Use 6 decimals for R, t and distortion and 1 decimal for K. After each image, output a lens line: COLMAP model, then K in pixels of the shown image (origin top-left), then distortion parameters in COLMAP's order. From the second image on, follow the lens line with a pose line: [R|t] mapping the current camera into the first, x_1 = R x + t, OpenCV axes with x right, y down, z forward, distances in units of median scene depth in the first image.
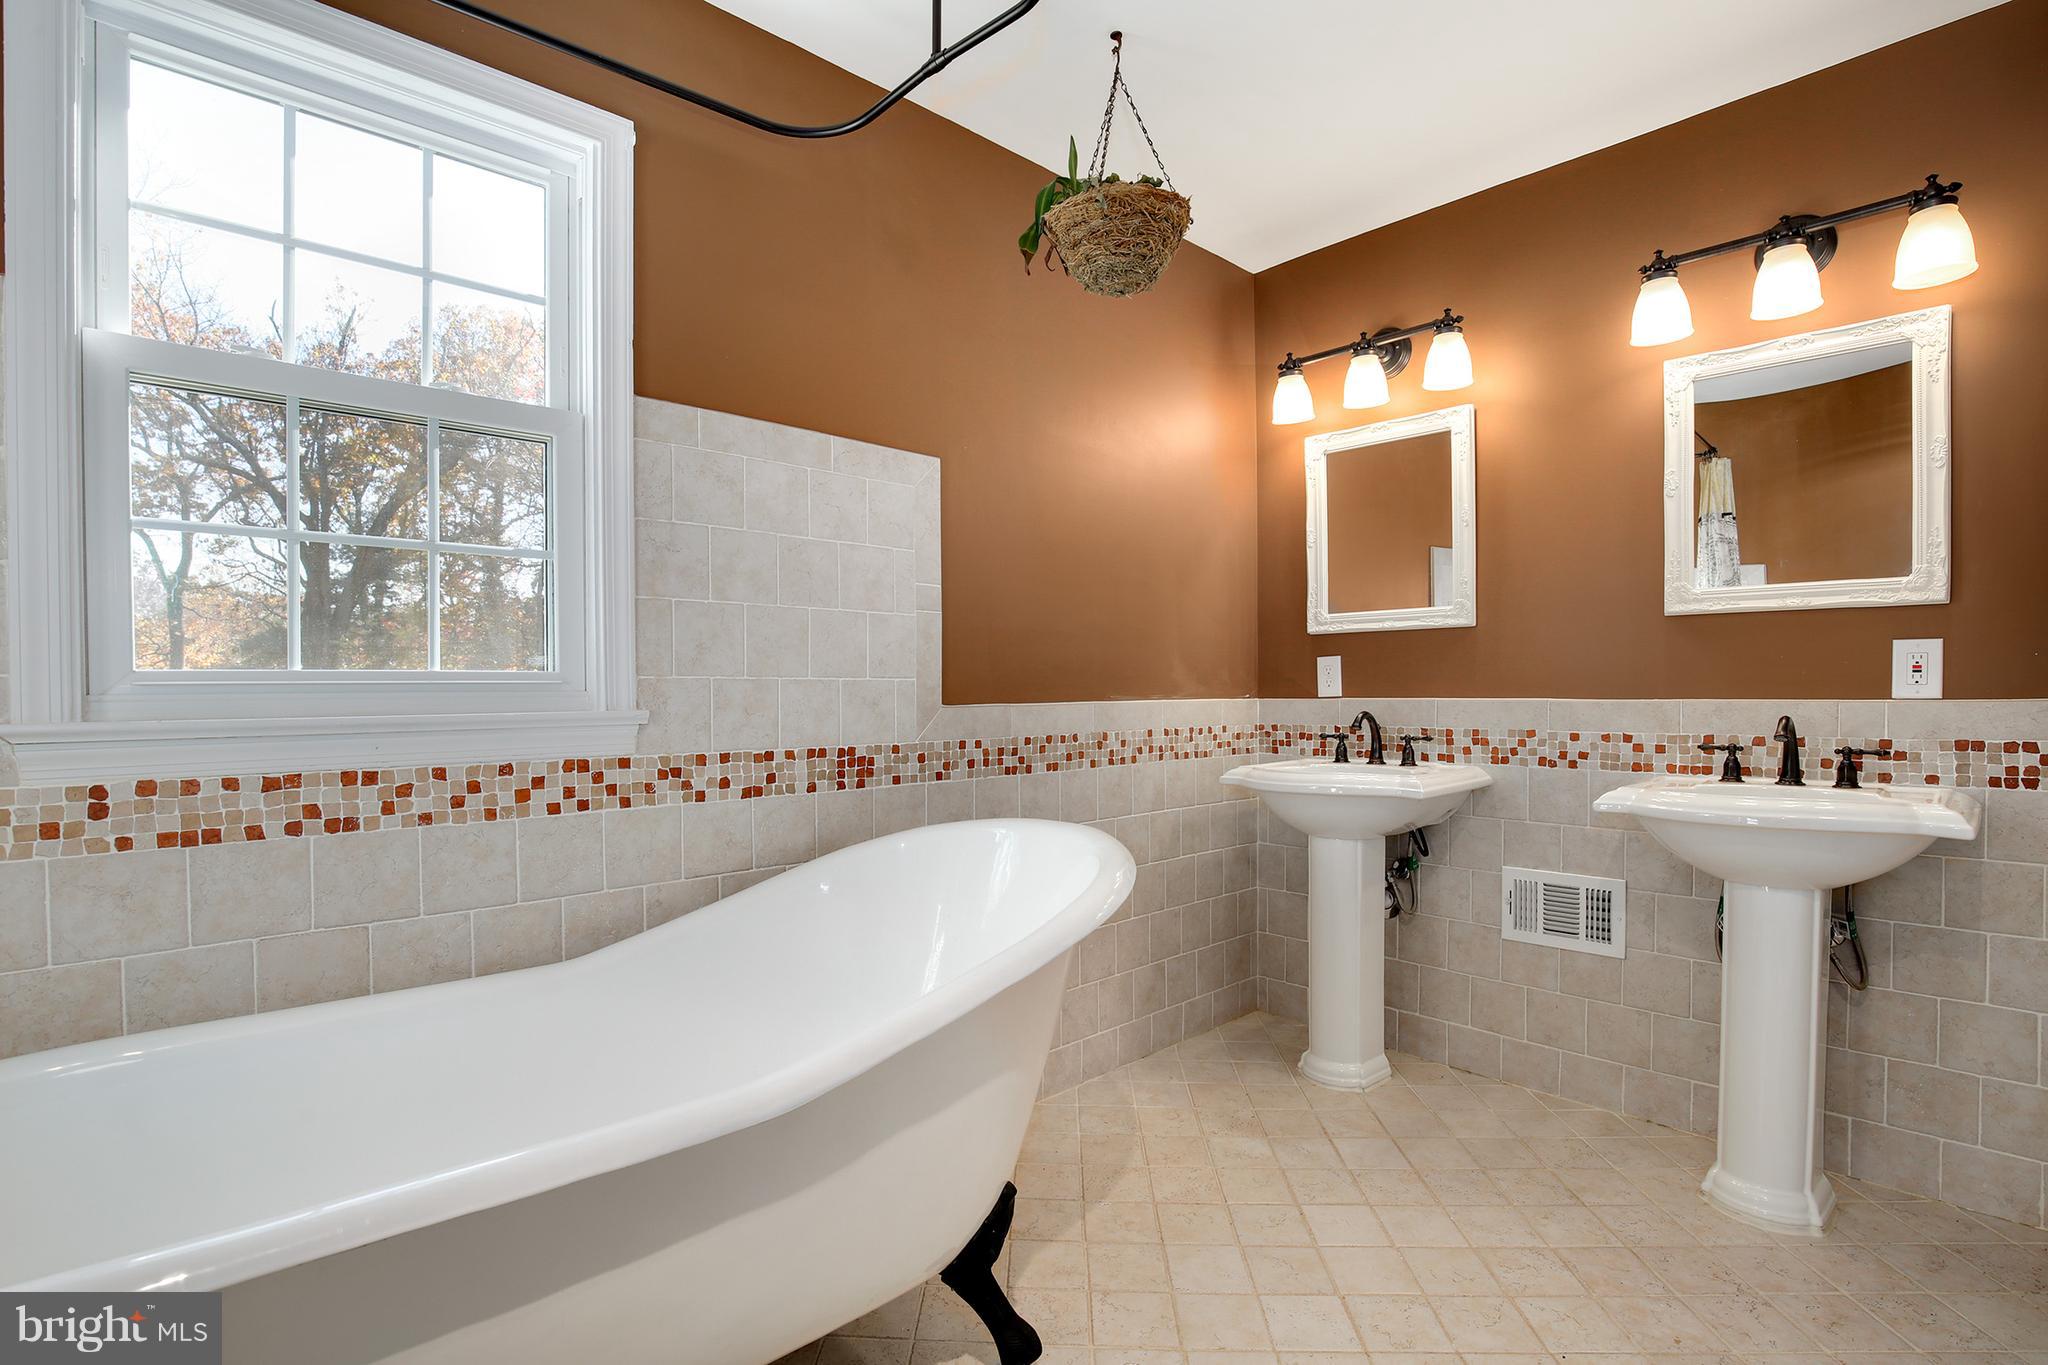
lens RADIAL K [[946.0, 0, 1028.7], [0, 946.0, 700.4], [0, 0, 1]] dist [-0.033009, 0.004379]
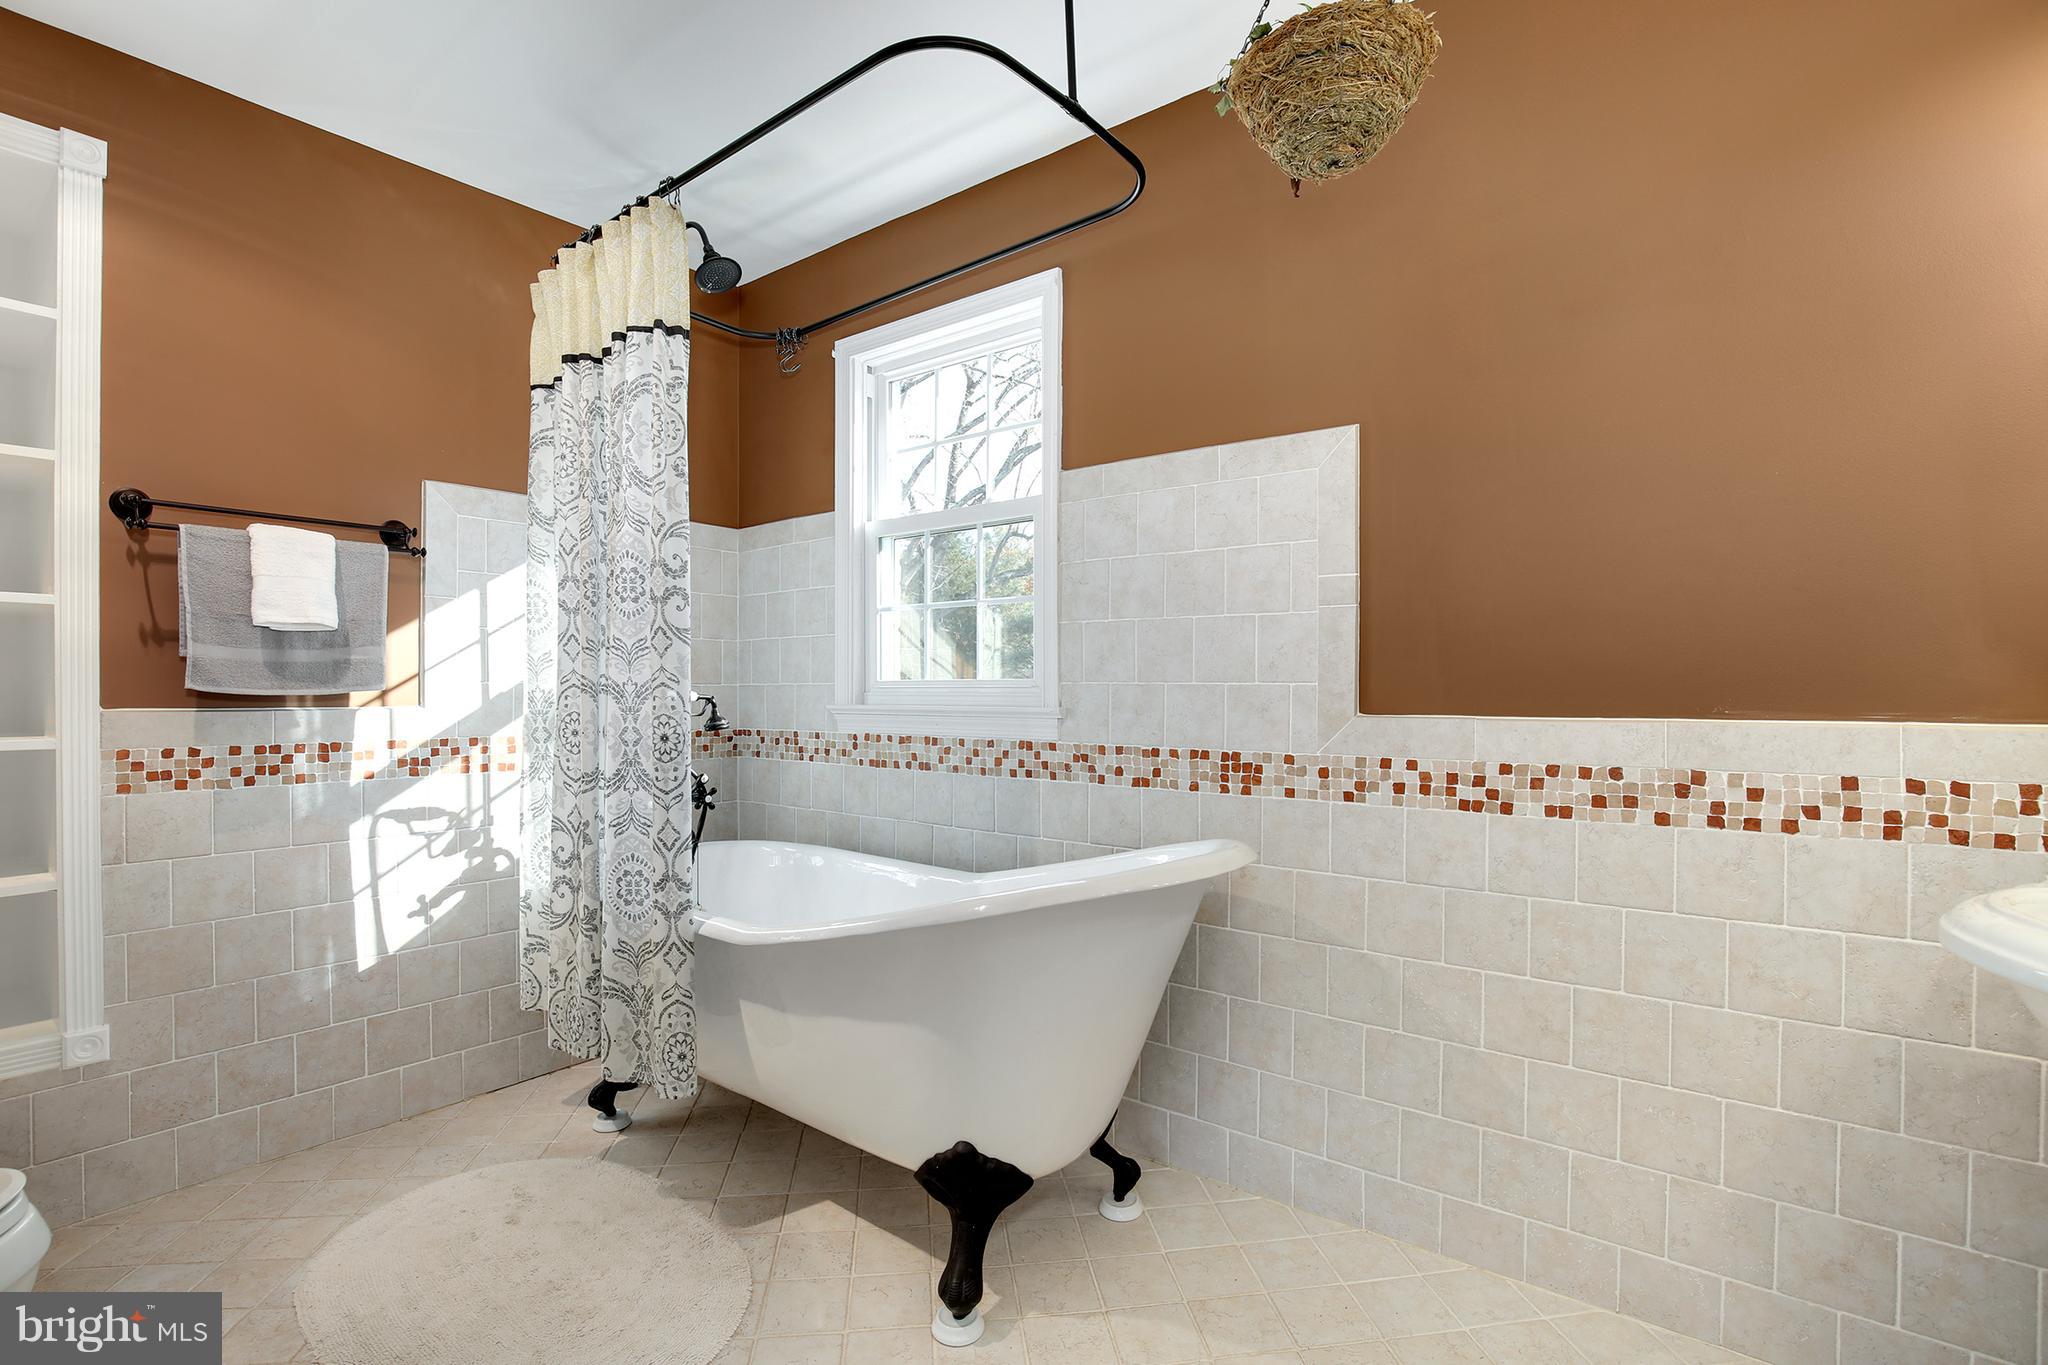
lens RADIAL K [[946.0, 0, 1020.0], [0, 946.0, 691.8], [0, 0, 1]] dist [-0.033009, 0.004379]
pose [[0.161918, 0.011142, -0.986741, 0.762036], [-0.014296, 0.999858, 0.008944, -0.019935], [0.986701, 0.012658, 0.162055, 0.618902]]
